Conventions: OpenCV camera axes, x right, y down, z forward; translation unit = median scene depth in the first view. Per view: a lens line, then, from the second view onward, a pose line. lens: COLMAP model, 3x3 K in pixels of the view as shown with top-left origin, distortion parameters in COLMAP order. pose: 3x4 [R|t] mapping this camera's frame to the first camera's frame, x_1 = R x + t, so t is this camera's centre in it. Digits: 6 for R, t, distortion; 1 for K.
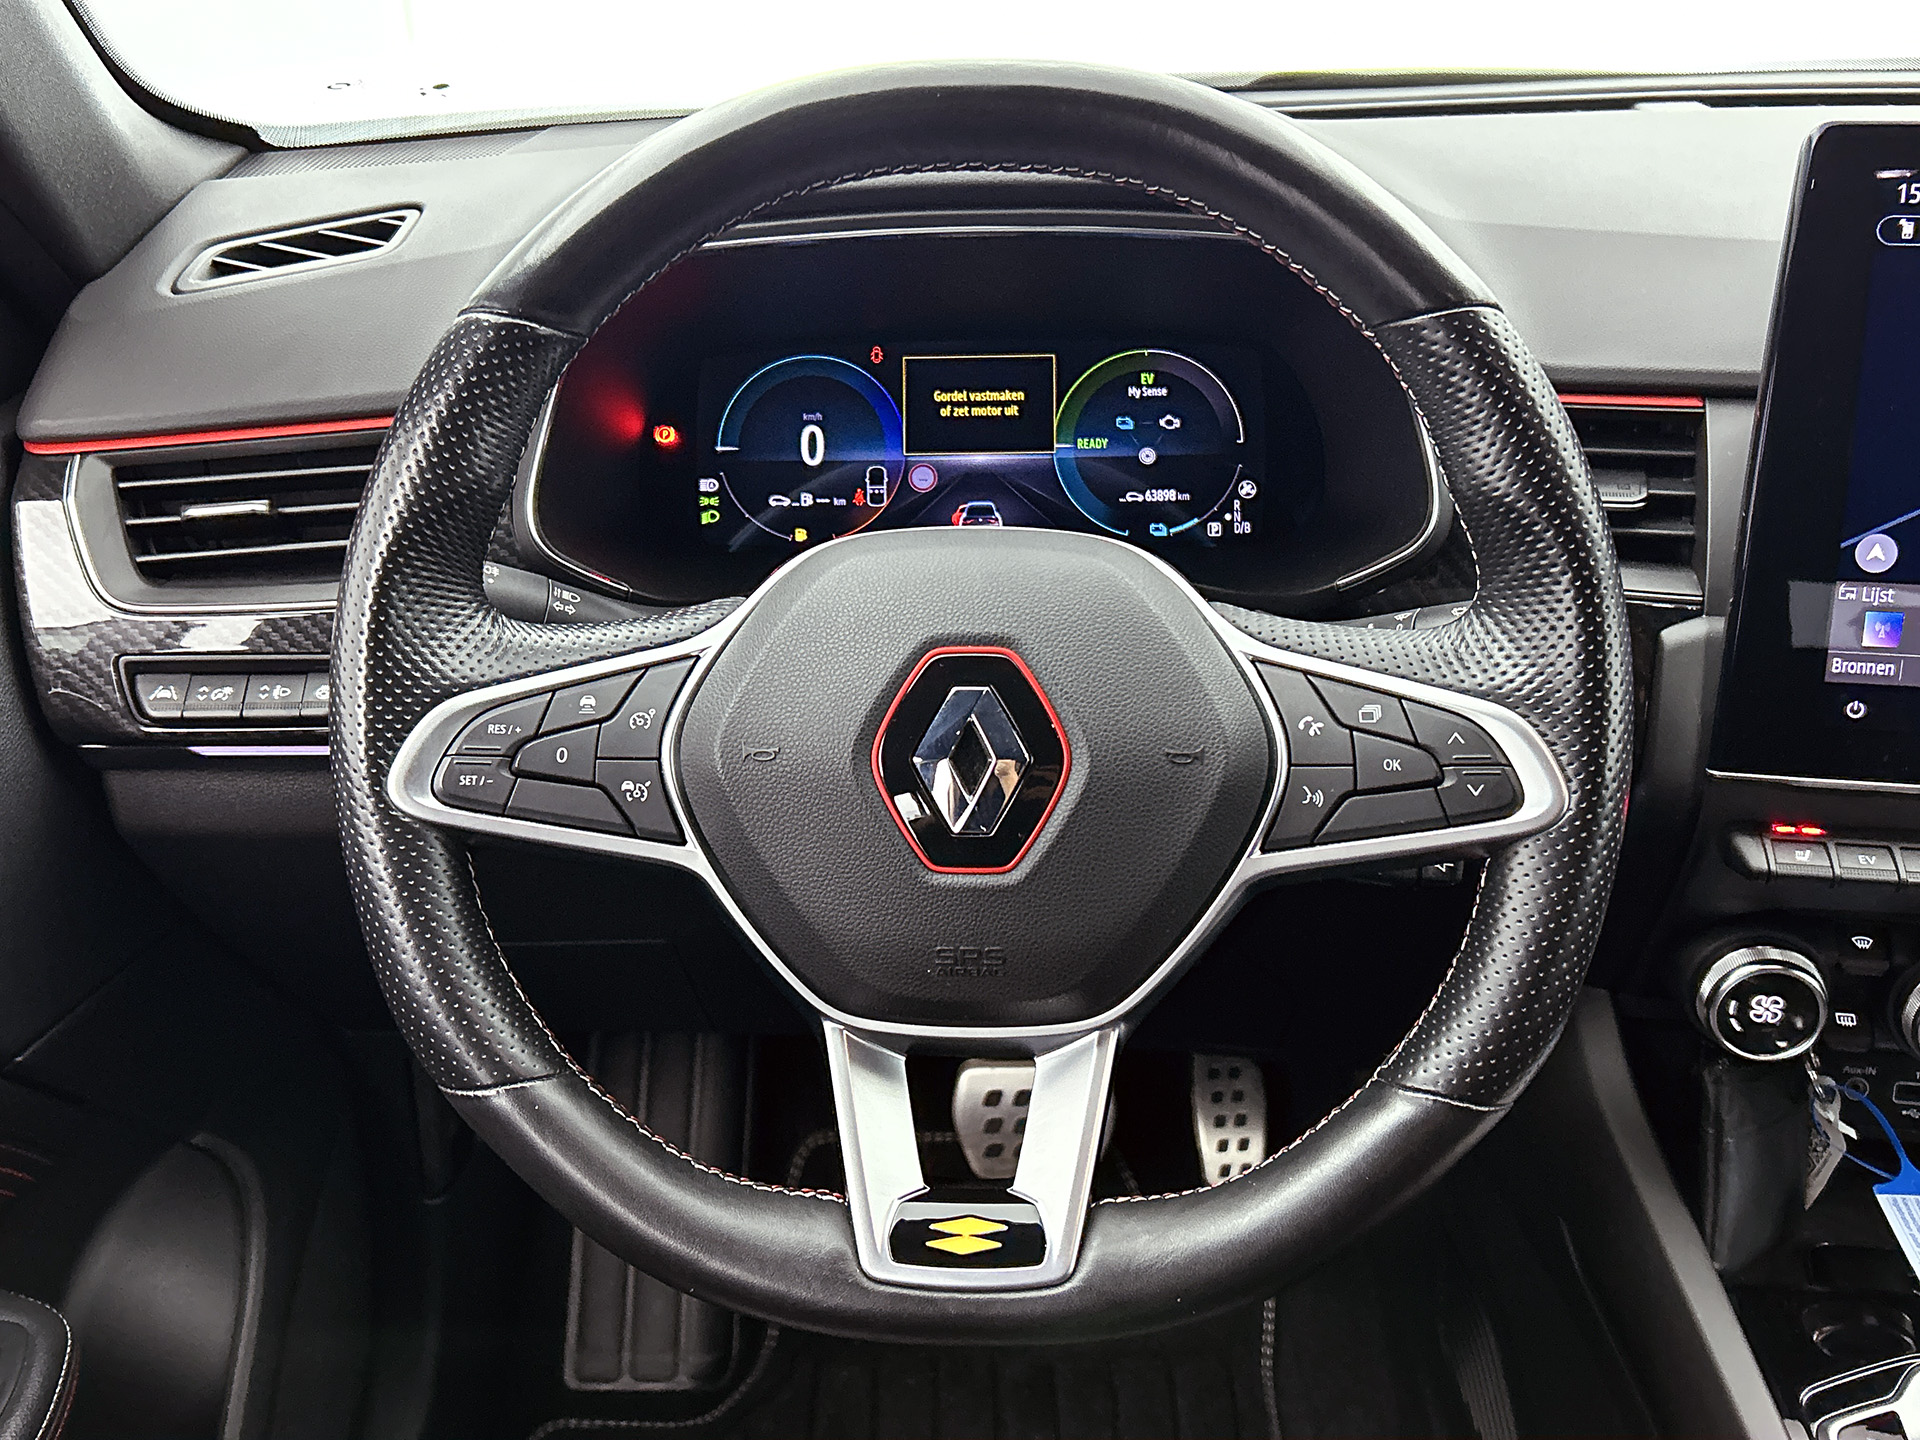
lens RADIAL K [[1804.2, 0, 967.3], [0, 1804.2, 690.2], [0, 0, 1]] dist [0.022122, 0.000000]
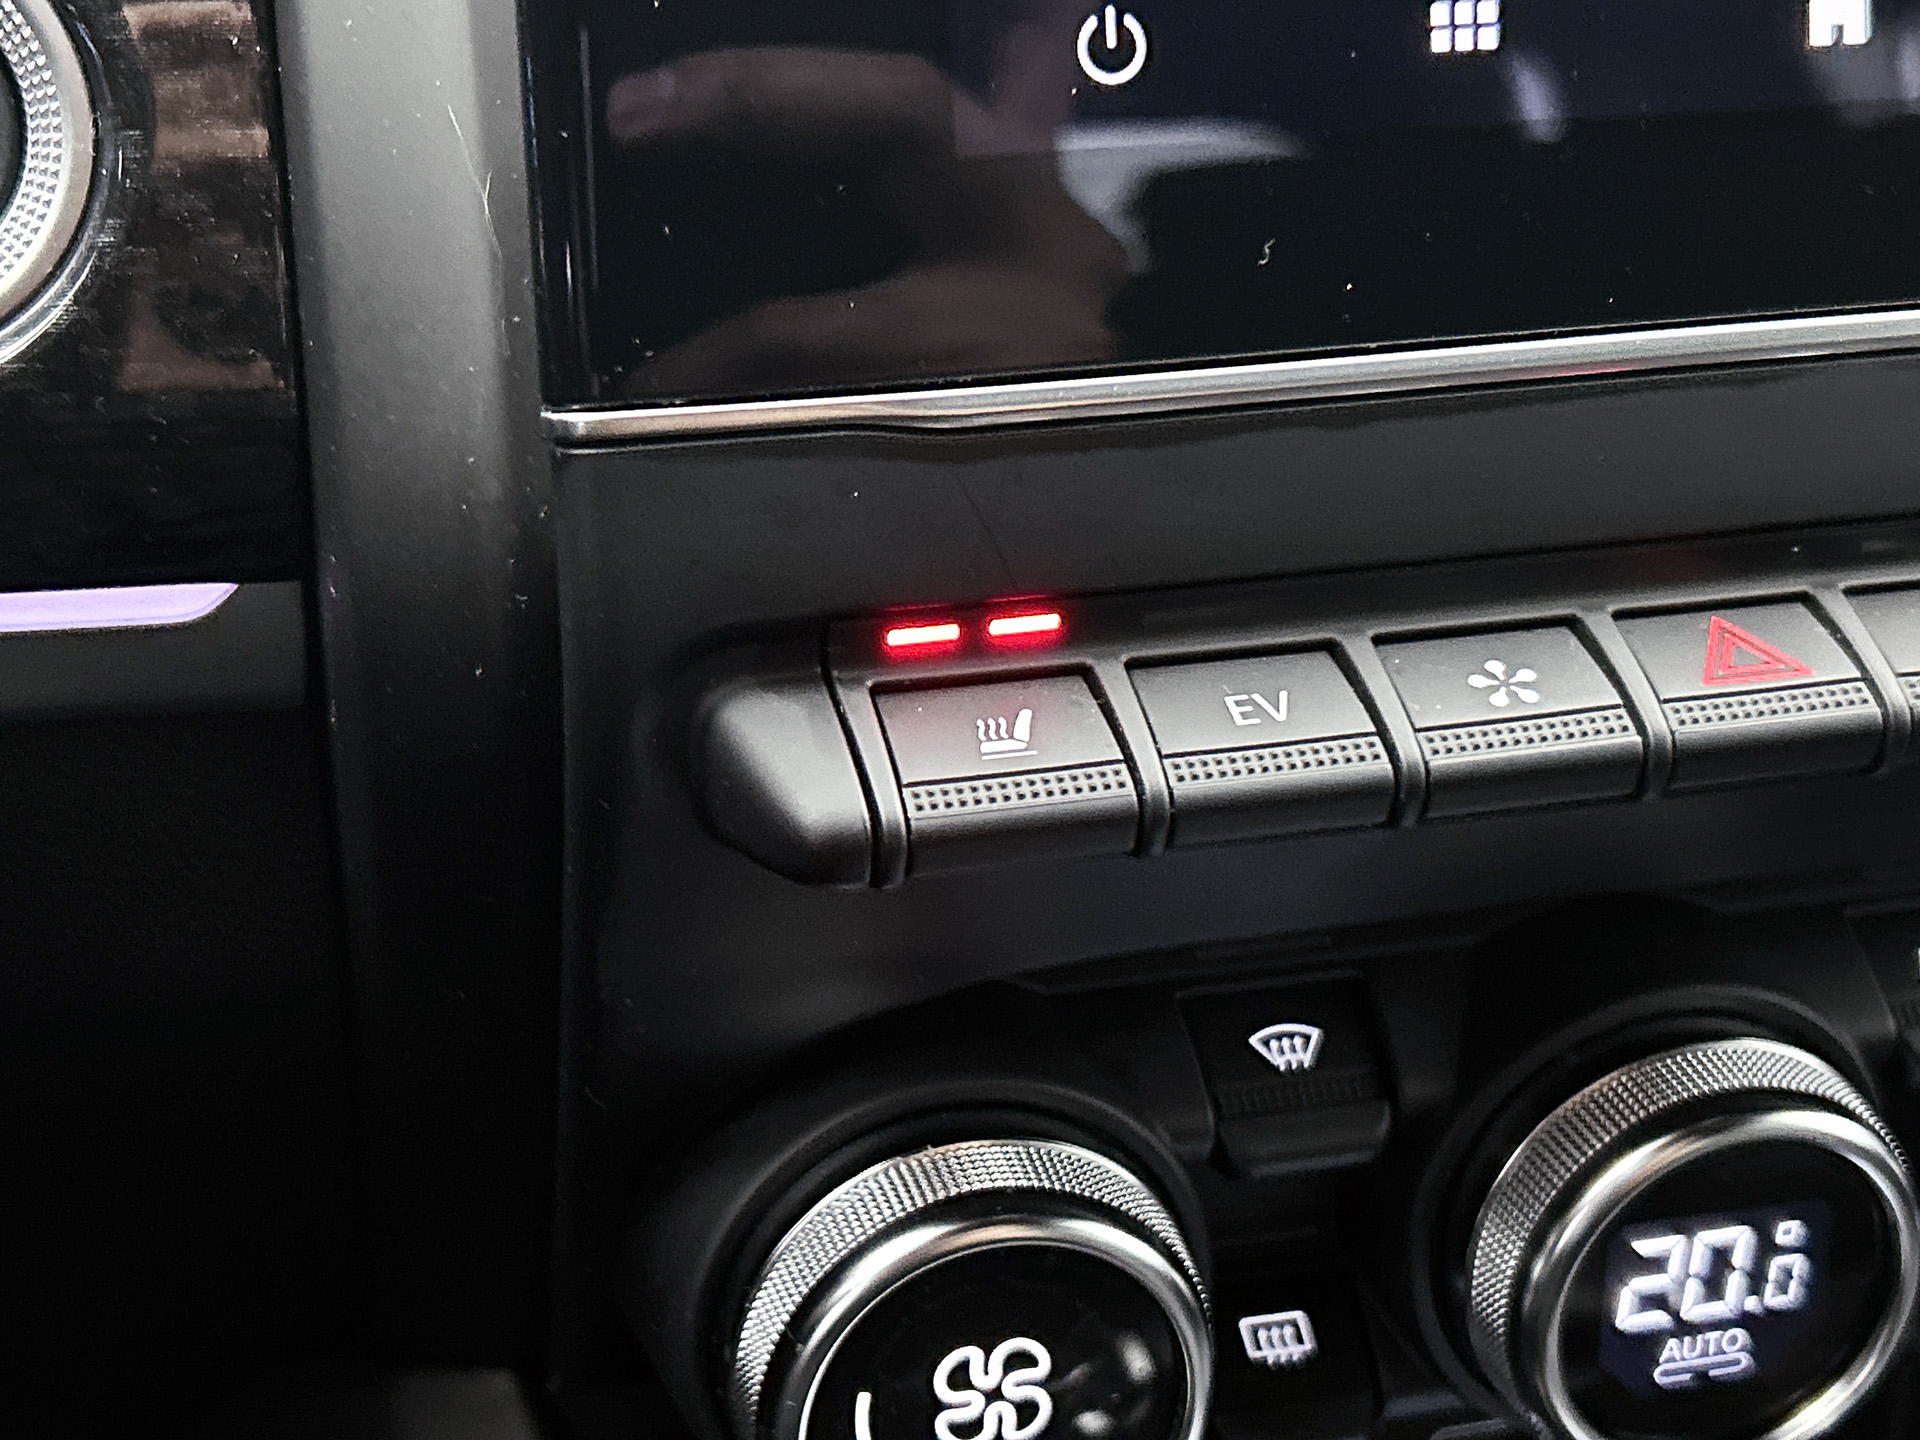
lens RADIAL K [[2862.8, 0, 889.7], [0, 2862.8, 717.9], [0, 0, 1]] dist [0.035077, 0.000000]
pose [[0.926154, -0.155392, 0.343646, 0.304625], [0.159452, 0.987066, 0.016601, 0.075561], [-0.341781, 0.039420, 0.938952, 0.627816]]
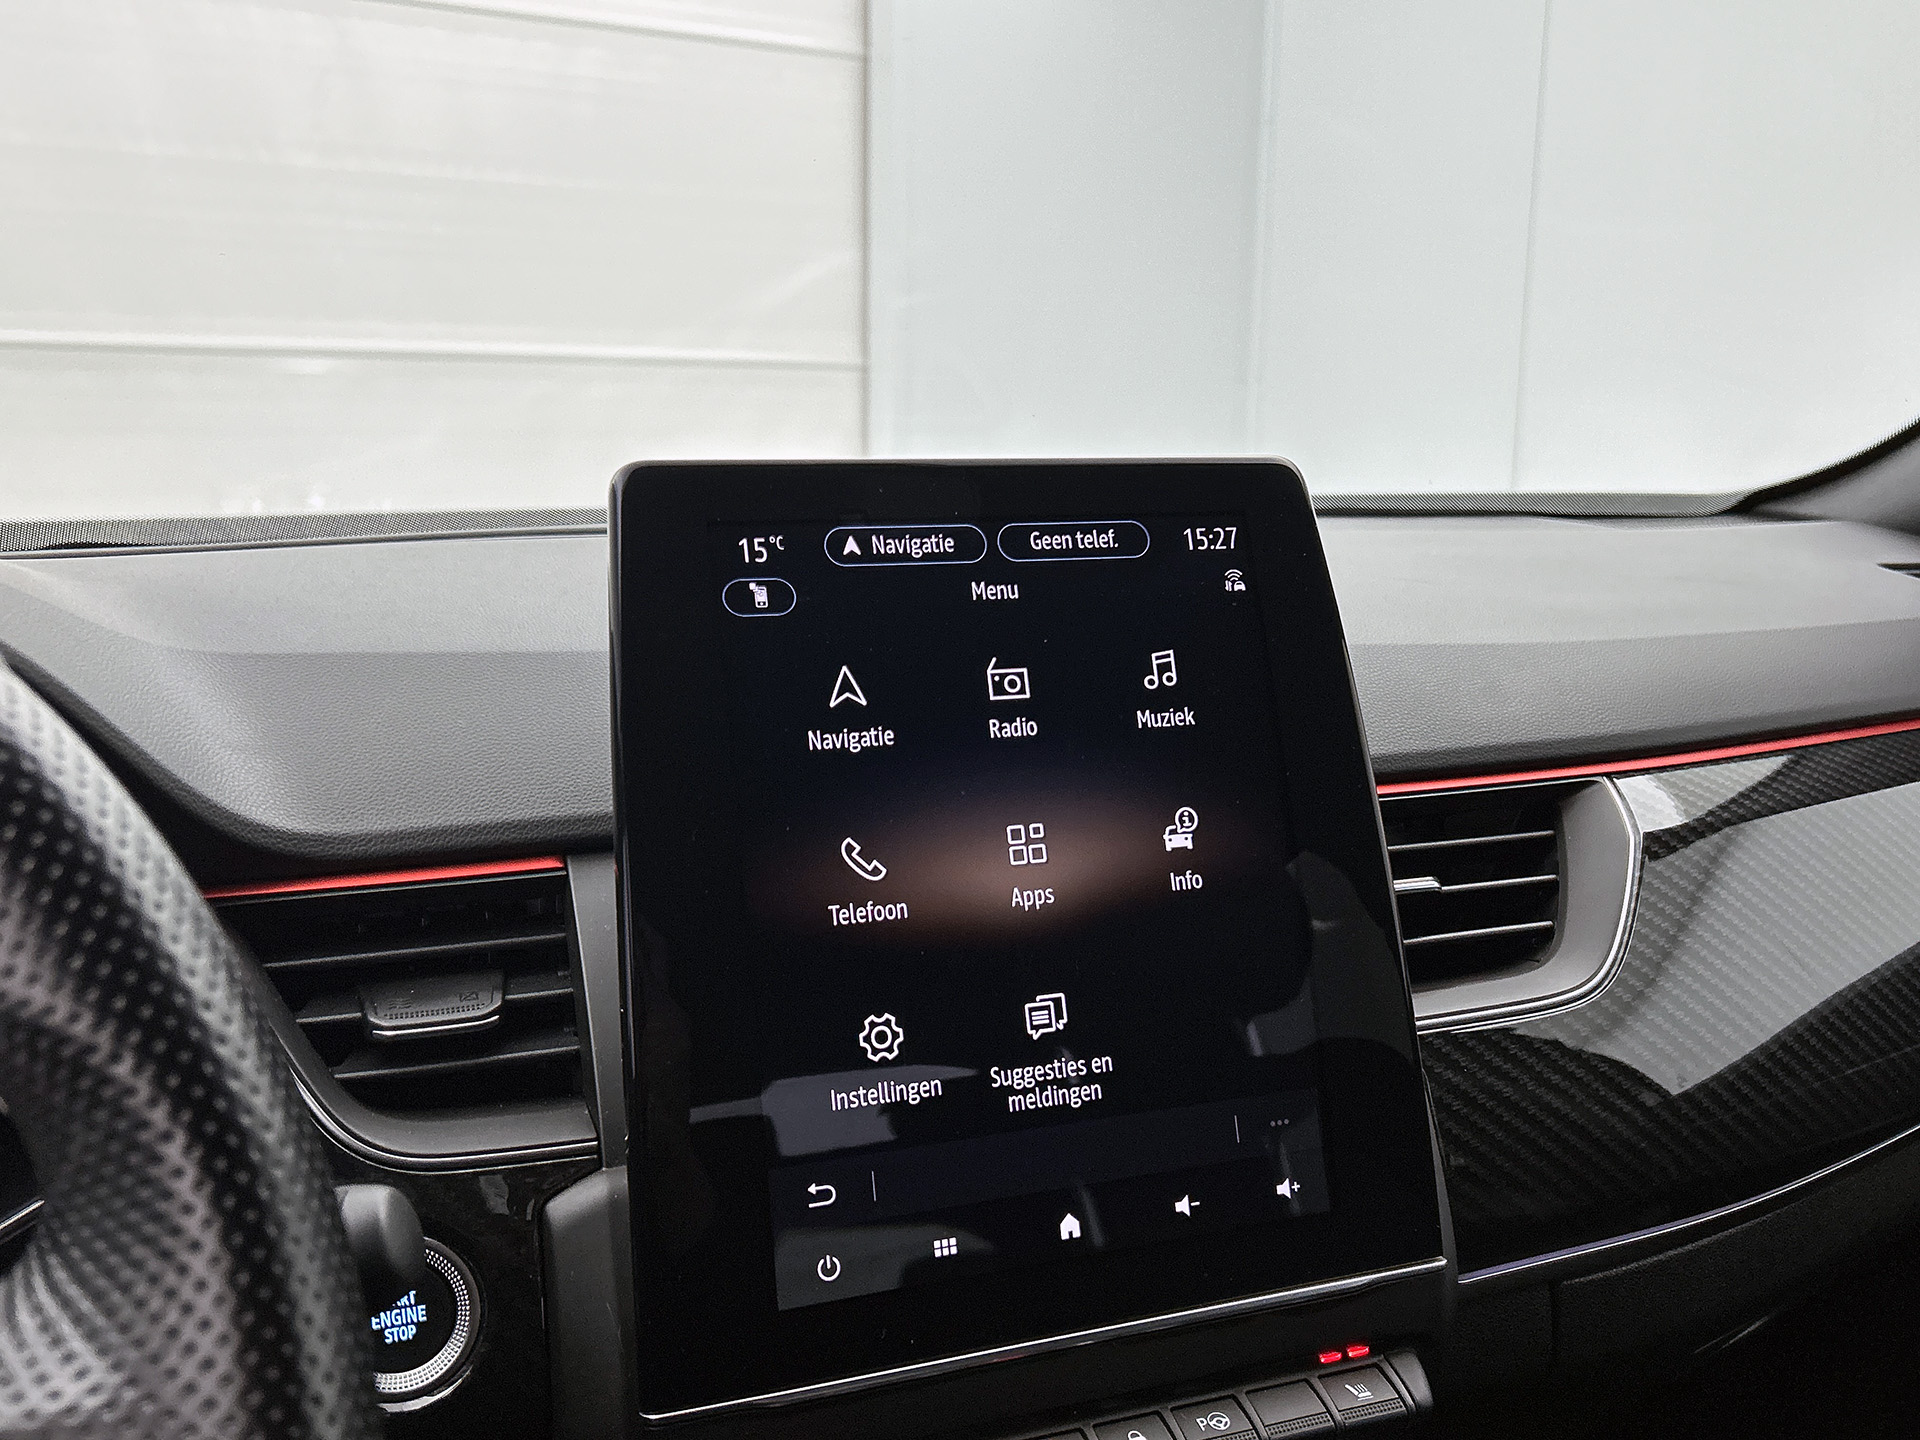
lens RADIAL K [[1730.6, 0, 955.3], [0, 1730.6, 731.2], [0, 0, 1]] dist [0.026280, -0.017695]
pose [[0.872142, -0.072757, 0.483813, 0.213278], [0.207391, 0.950618, -0.230897, -0.018865], [-0.443123, 0.301714, 0.844163, 0.340882]]
